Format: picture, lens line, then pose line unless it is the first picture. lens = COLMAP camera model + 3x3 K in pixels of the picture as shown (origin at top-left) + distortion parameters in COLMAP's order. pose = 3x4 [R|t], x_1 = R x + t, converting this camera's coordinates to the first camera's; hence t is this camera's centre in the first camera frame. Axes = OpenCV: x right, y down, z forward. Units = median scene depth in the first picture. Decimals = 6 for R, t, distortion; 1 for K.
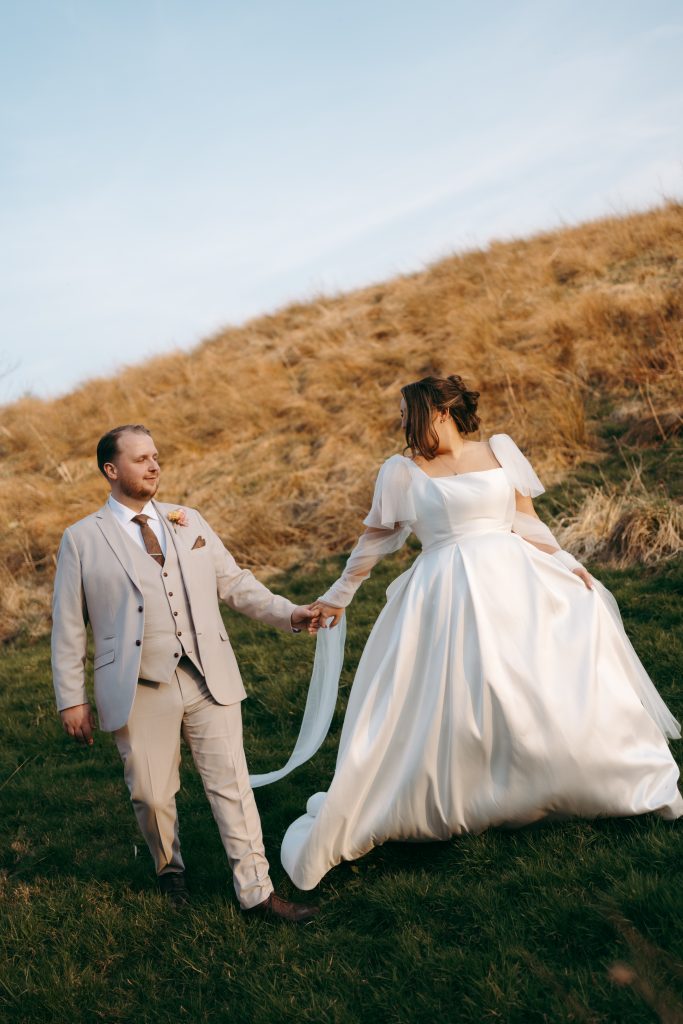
lens RADIAL K [[962.8, 0, 341.5], [0, 962.8, 512.0], [0, 0, 1]] dist [-0.006162, -0.000530]
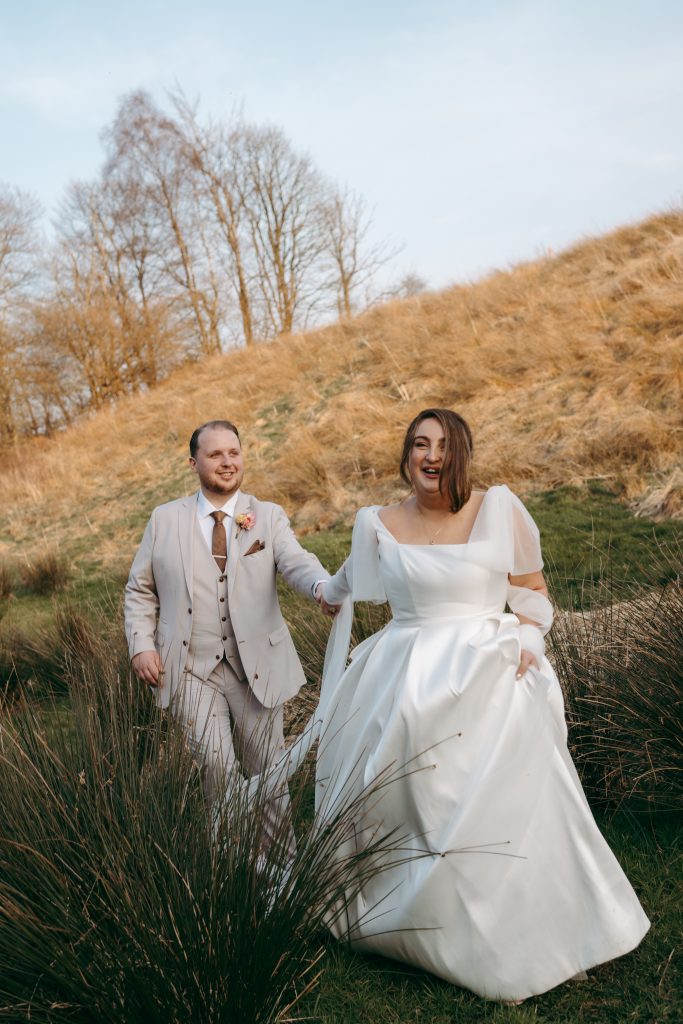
lens RADIAL K [[962.8, 0, 341.5], [0, 962.8, 512.0], [0, 0, 1]] dist [-0.006162, -0.000530]
pose [[0.931701, 0.096224, -0.350248, 0.105415], [-0.061326, 0.992101, 0.109426, -0.030142], [0.358010, -0.080473, 0.930243, -0.212272]]
